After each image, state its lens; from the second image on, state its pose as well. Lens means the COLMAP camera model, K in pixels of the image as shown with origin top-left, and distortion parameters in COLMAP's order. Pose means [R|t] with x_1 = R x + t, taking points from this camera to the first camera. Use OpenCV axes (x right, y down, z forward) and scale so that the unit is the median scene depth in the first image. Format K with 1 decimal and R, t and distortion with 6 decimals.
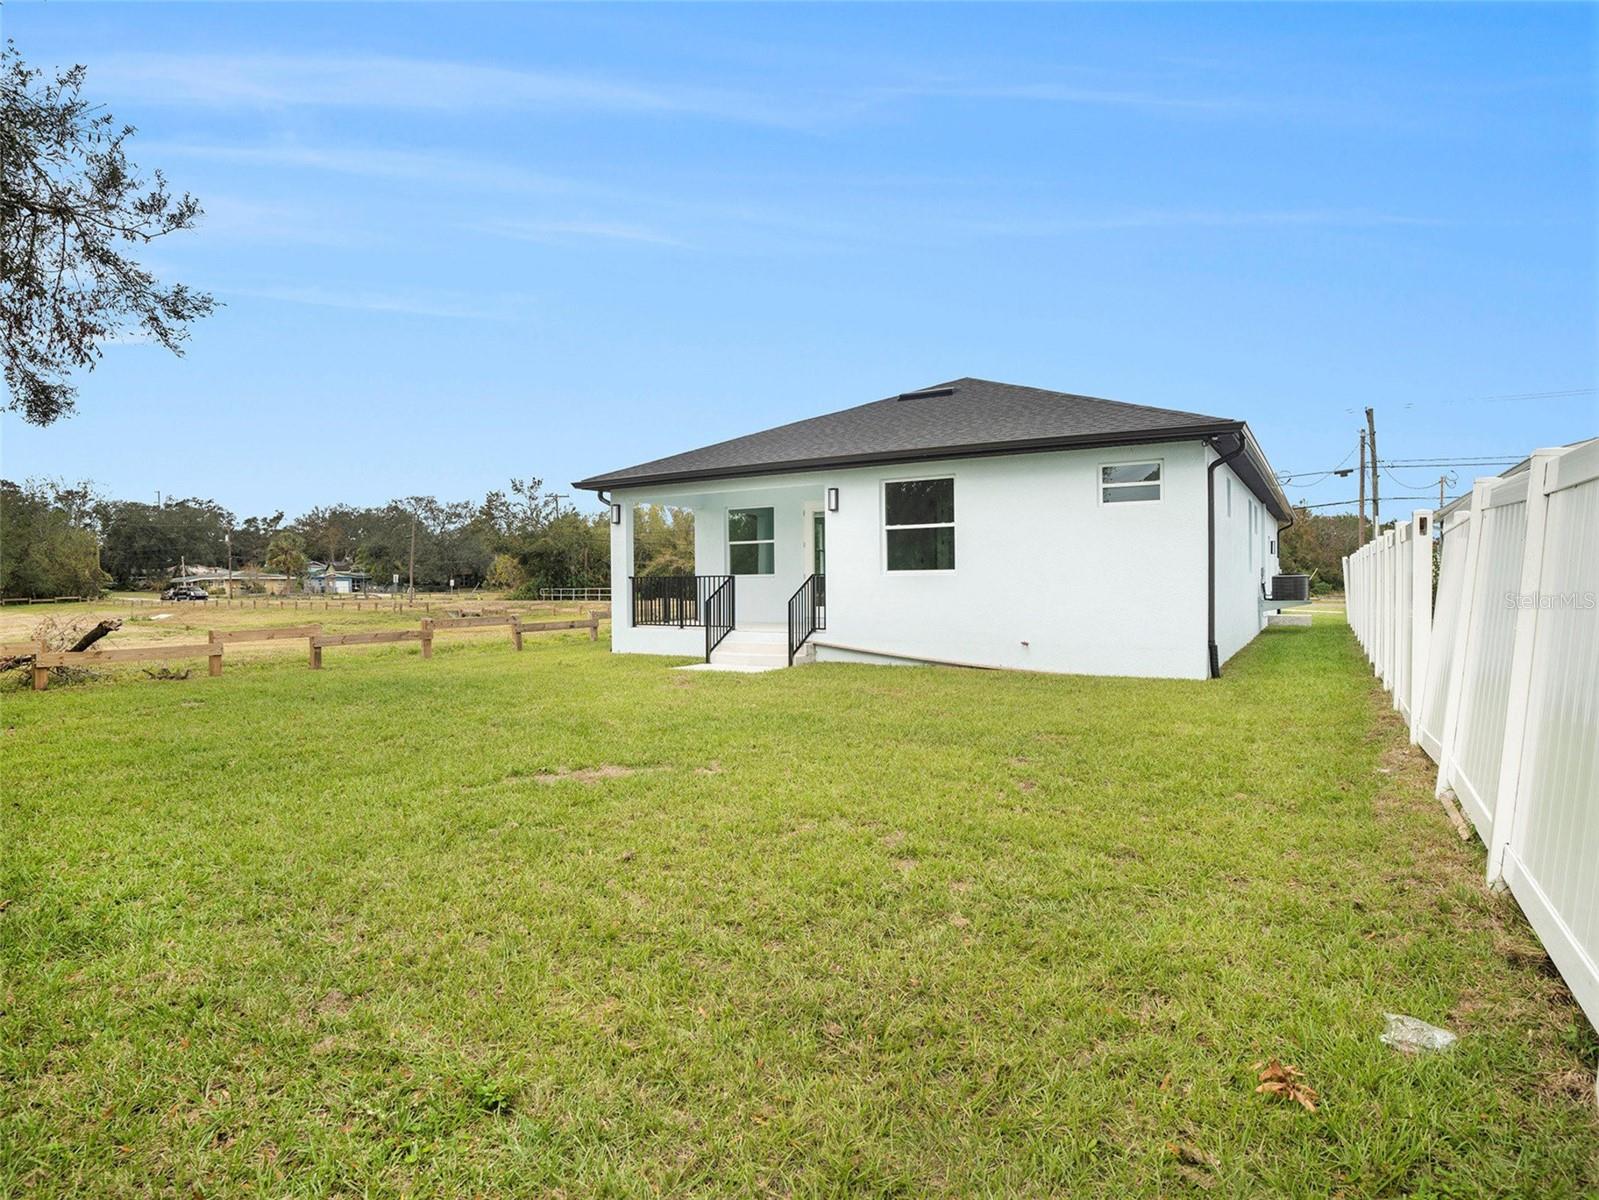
lens RADIAL K [[882.5, 0, 782.7], [0, 882.5, 599.0], [0, 0, 1]] dist [-0.084514, 0.045519]
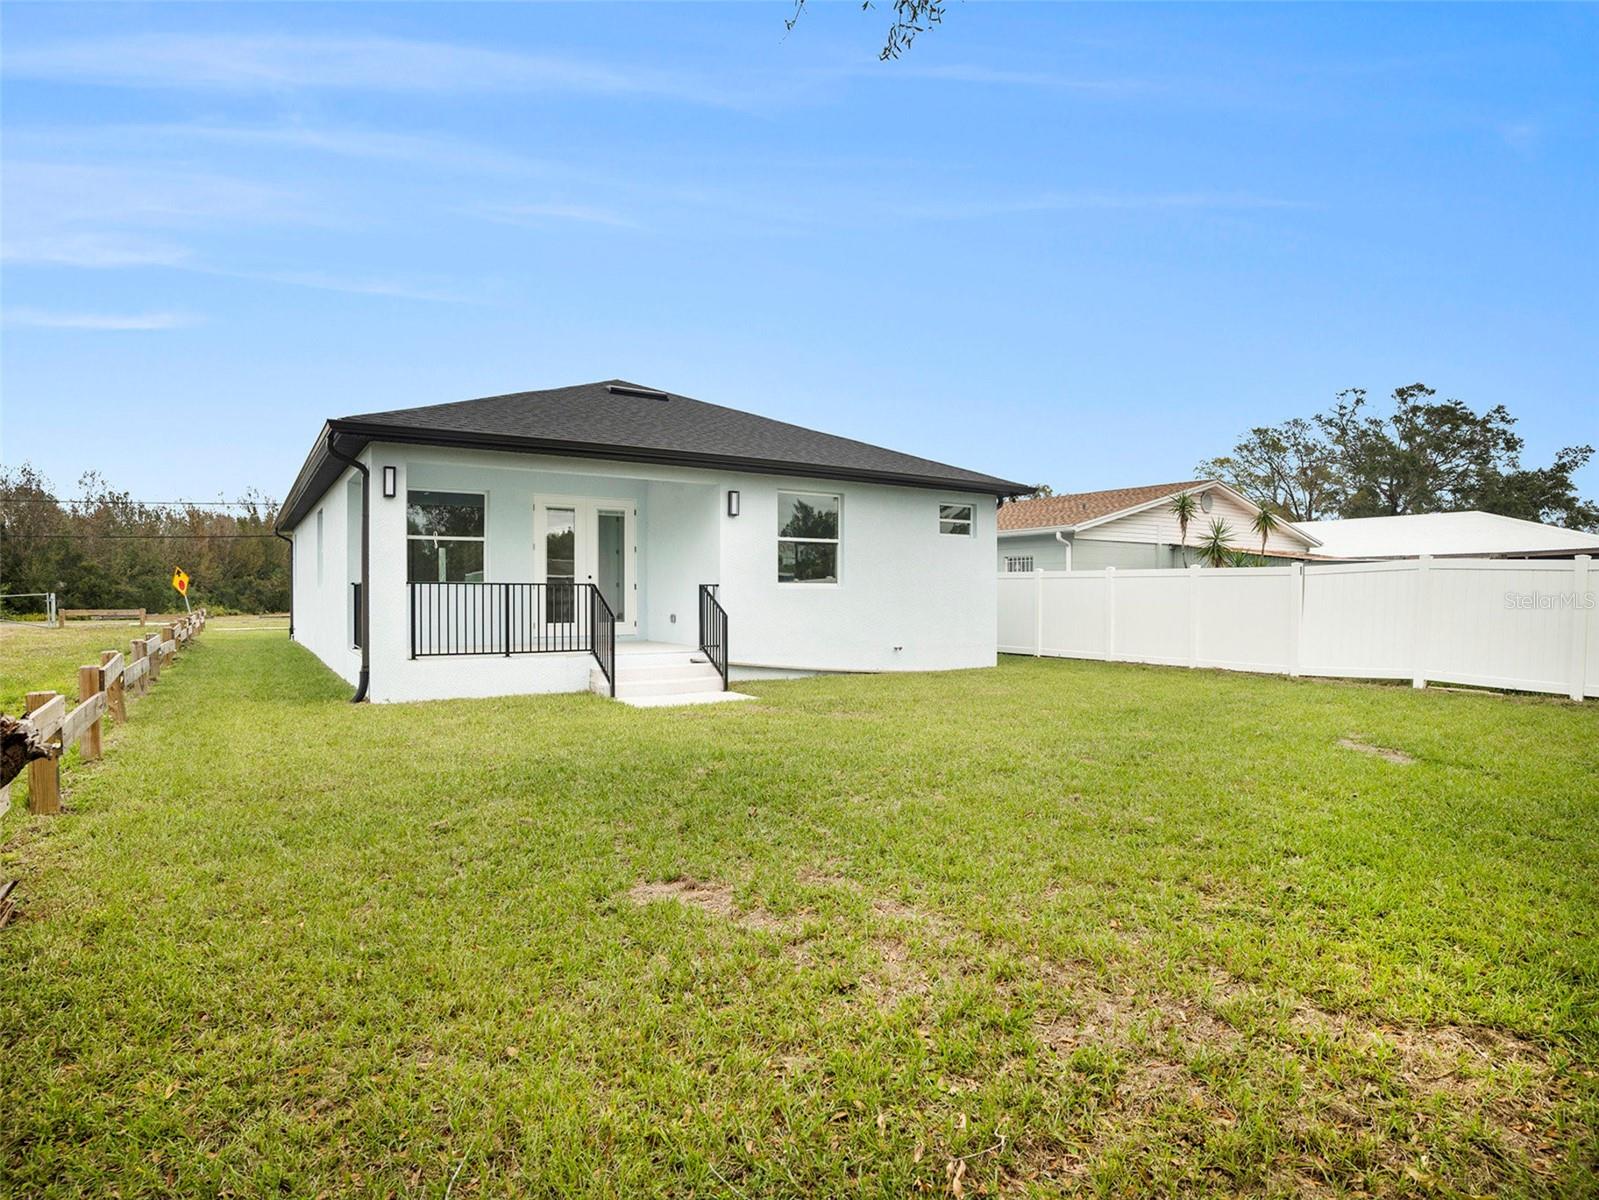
lens RADIAL K [[882.5, 0, 782.7], [0, 882.5, 599.0], [0, 0, 1]] dist [-0.084514, 0.045519]
pose [[0.427109, 0.009305, 0.904152, -0.710635], [0.013878, 0.999762, -0.016845, 0.002329], [-0.904094, 0.019742, 0.426878, 0.541996]]
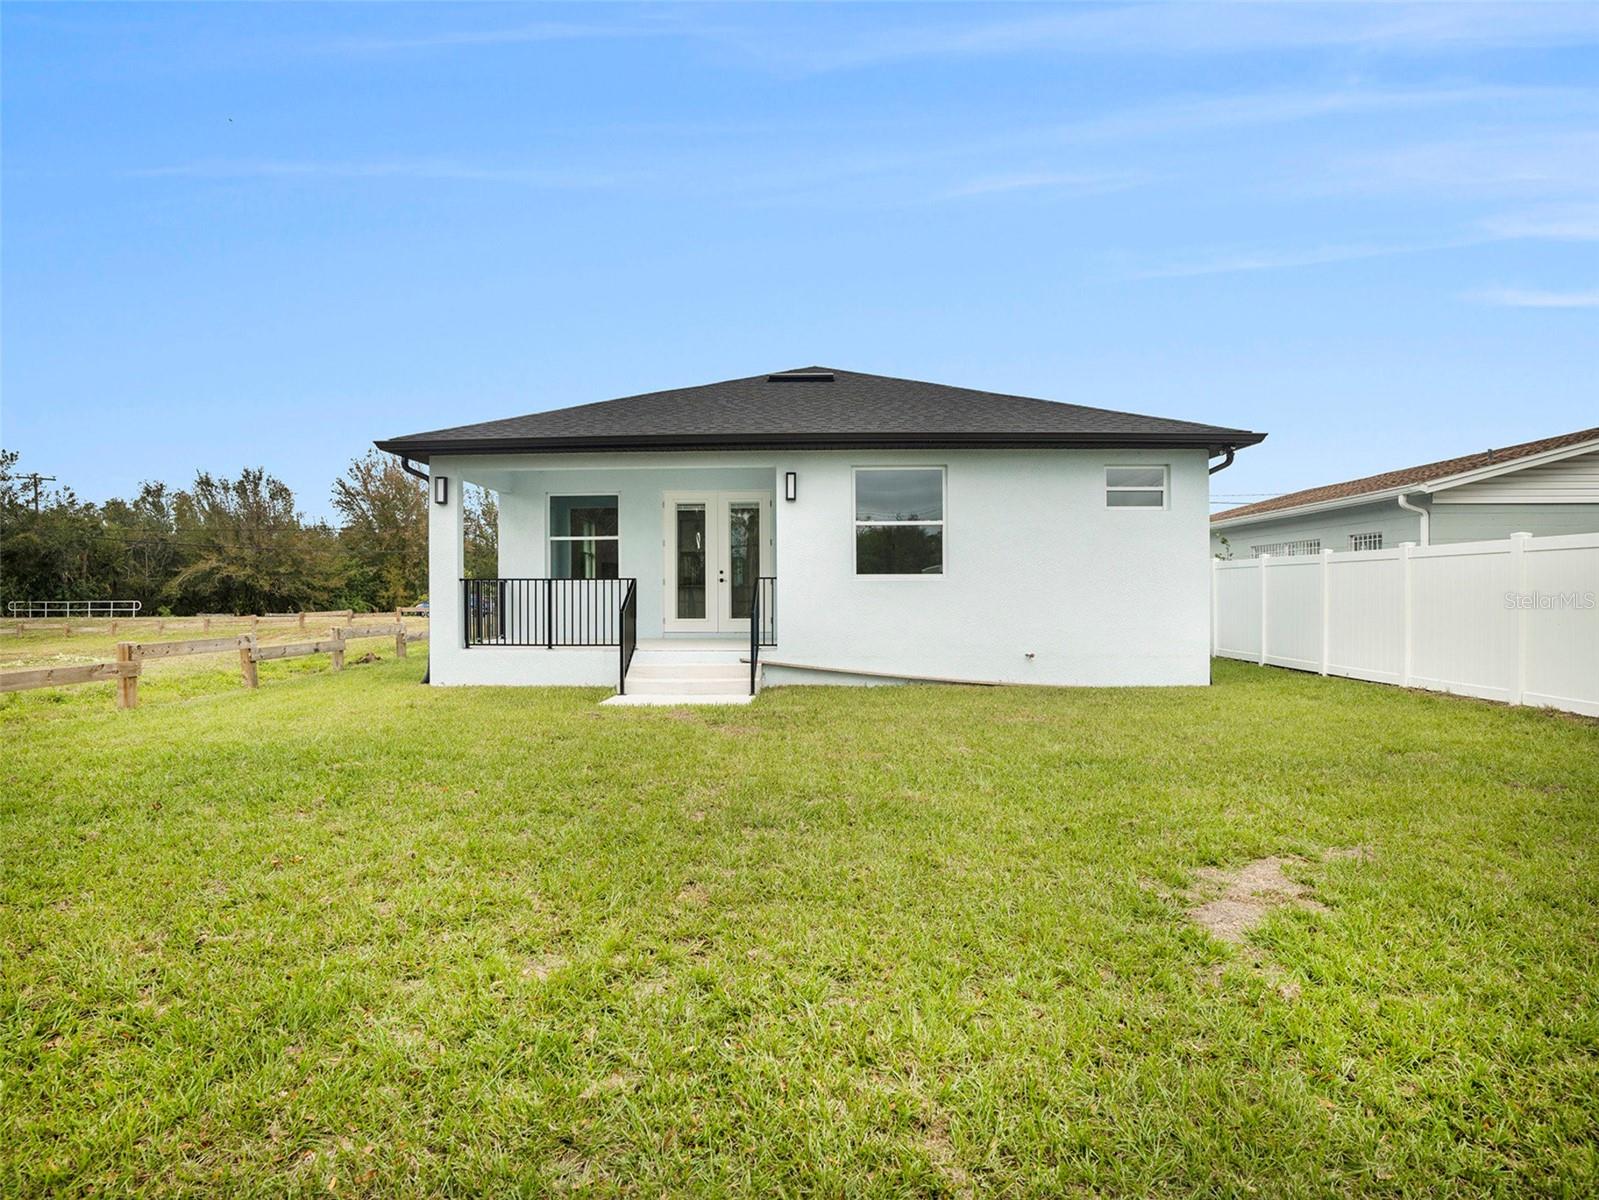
lens RADIAL K [[882.5, 0, 782.7], [0, 882.5, 599.0], [0, 0, 1]] dist [-0.084514, 0.045519]
pose [[0.866444, 0.006011, 0.499238, -0.340119], [0.003351, 0.999835, -0.017854, 0.005928], [-0.499263, 0.017142, 0.866281, 0.285093]]
